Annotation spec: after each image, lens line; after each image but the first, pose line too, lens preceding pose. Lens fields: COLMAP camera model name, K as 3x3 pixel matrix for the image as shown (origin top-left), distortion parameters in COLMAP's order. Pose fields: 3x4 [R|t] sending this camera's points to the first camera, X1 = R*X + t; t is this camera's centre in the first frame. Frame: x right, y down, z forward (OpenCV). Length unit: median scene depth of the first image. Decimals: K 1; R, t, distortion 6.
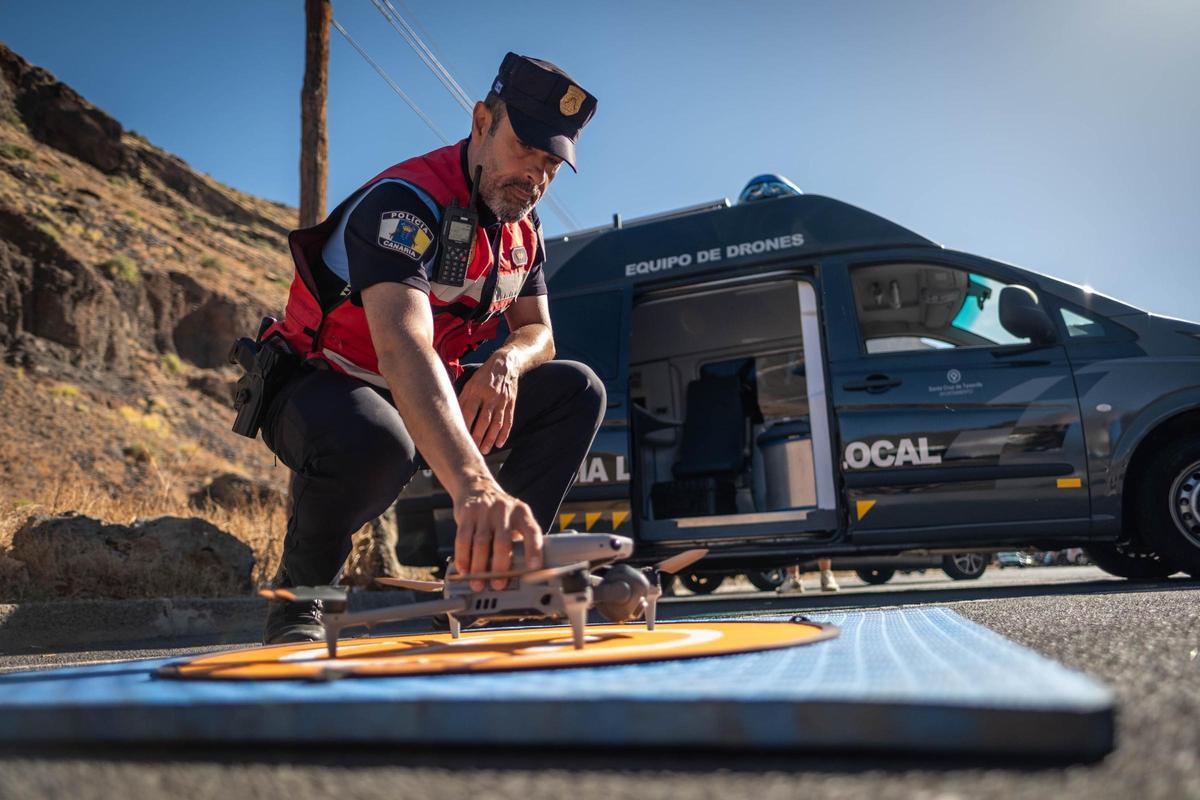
lens RADIAL K [[839.8, 0, 615.5], [0, 839.8, 411.9], [0, 0, 1]] dist [-0.002882, -0.000490]
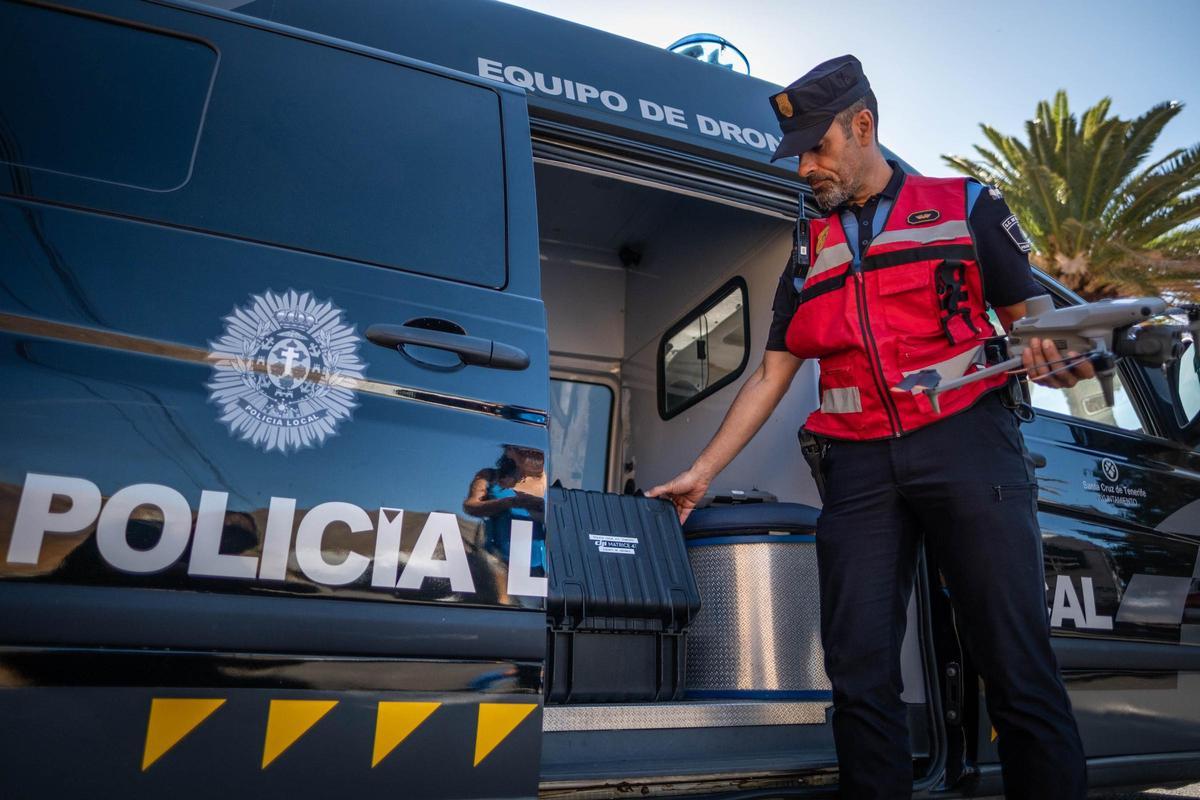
lens RADIAL K [[839.8, 0, 615.5], [0, 839.8, 411.9], [0, 0, 1]] dist [-0.002882, -0.000490]
pose [[0.746288, 0.233971, 0.623147, -0.144773], [-0.162937, 0.971918, -0.169787, 0.051545], [-0.645373, 0.025177, 0.763453, 0.610690]]
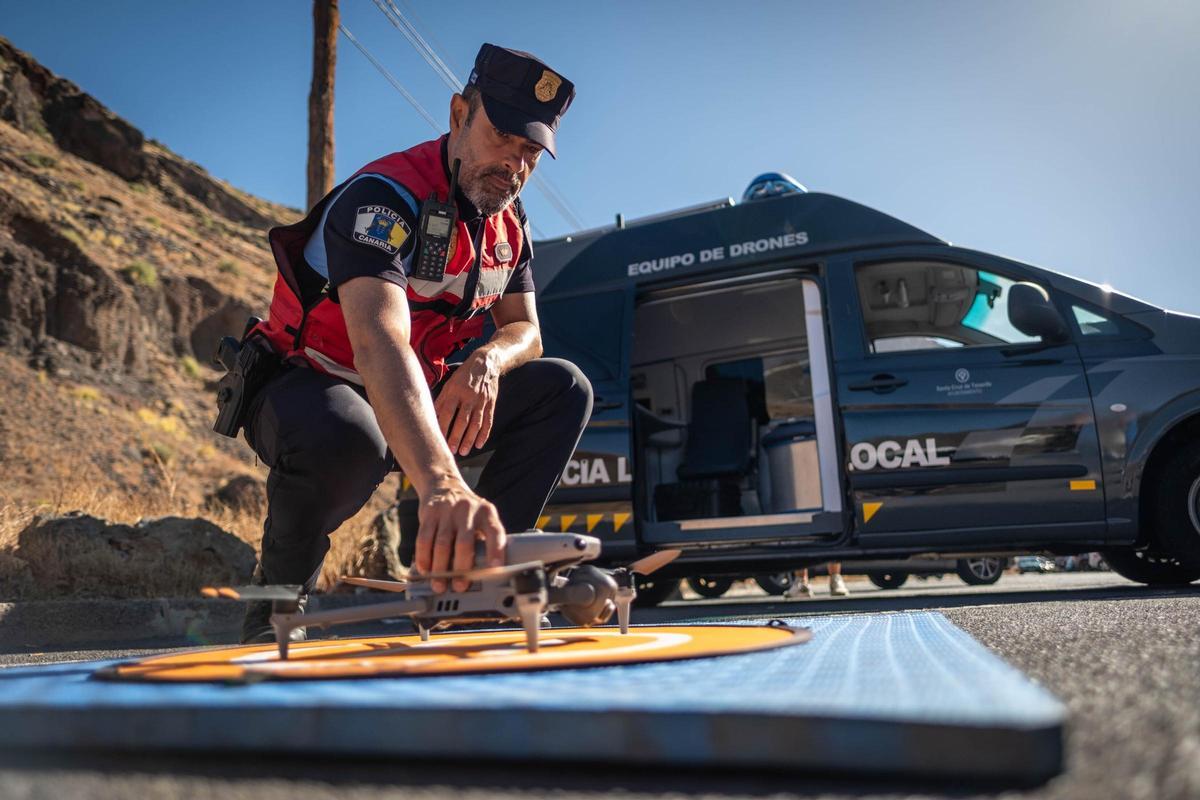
lens RADIAL K [[841.2, 0, 600.0], [0, 841.2, 400.0], [0, 0, 1]] dist [-0.005127, 0.001633]
pose [[0.999475, -0.001089, -0.032367, 0.010190], [0.000543, 0.999857, -0.016888, 0.001733], [0.032381, 0.016861, 0.999333, 0.006720]]
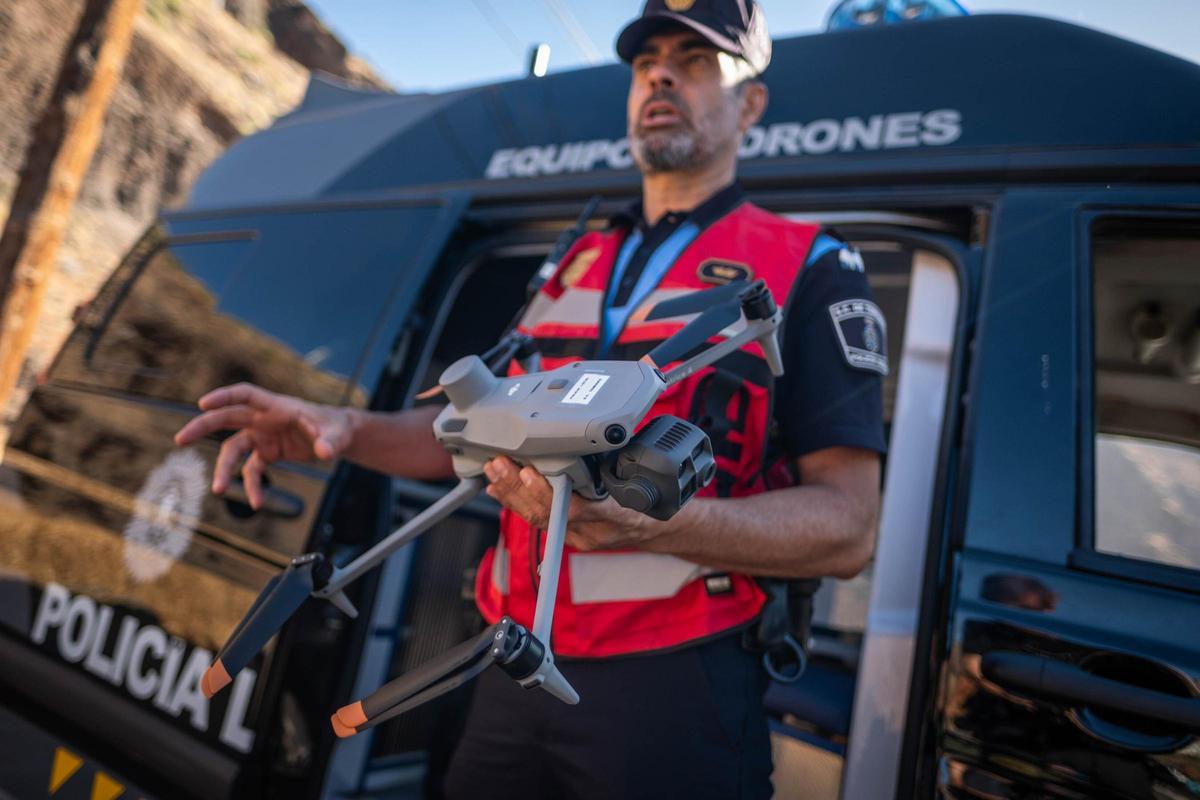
lens RADIAL K [[837.5, 0, 600.0], [0, 837.5, 400.0], [0, 0, 1]] dist [-0.007540, -0.002283]
pose [[0.960335, 0.196913, -0.197437, 0.154779], [-0.193812, 0.980410, 0.035104, -0.076452], [0.200481, 0.004554, 0.979687, 0.580797]]
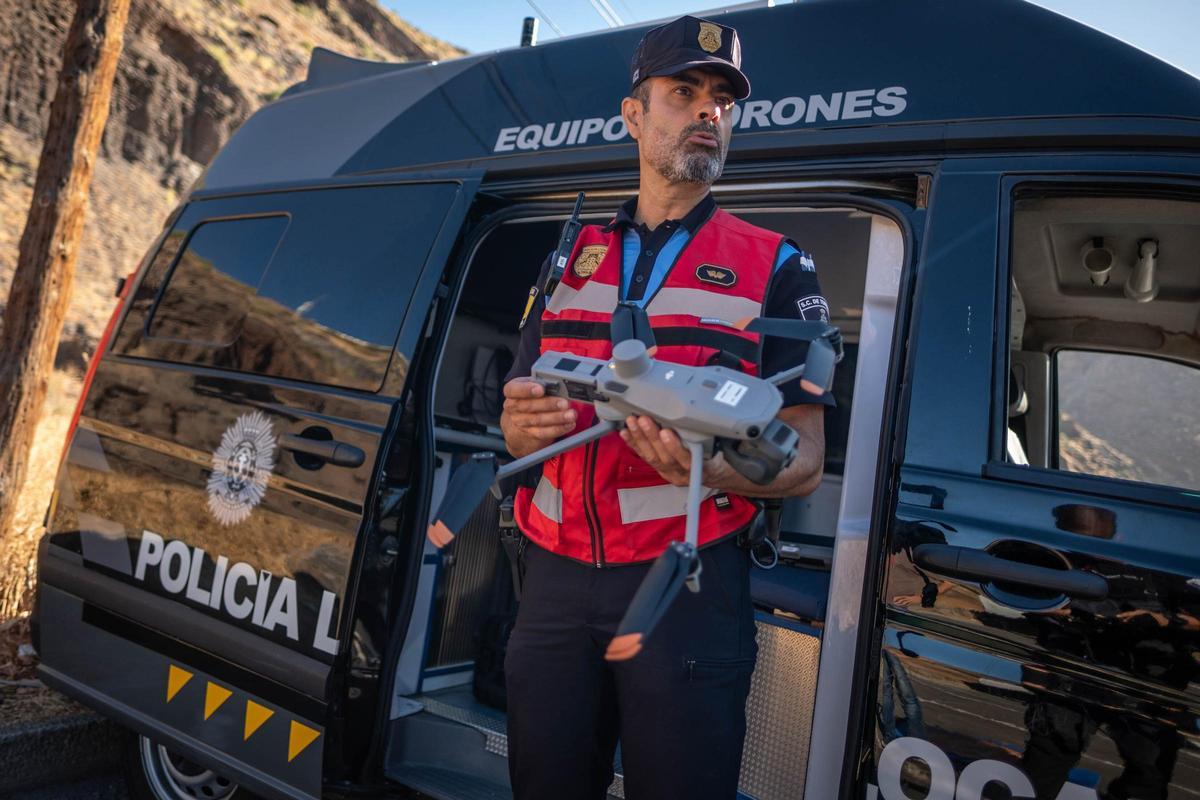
lens RADIAL K [[887.3, 0, 582.0], [0, 887.3, 384.7], [0, 0, 1]] dist [0.000583, -0.001995]
pose [[0.964334, 0.160812, -0.210237, 0.166320], [-0.139787, 0.983895, 0.111404, -0.093090], [0.224766, -0.078043, 0.971282, 0.508714]]
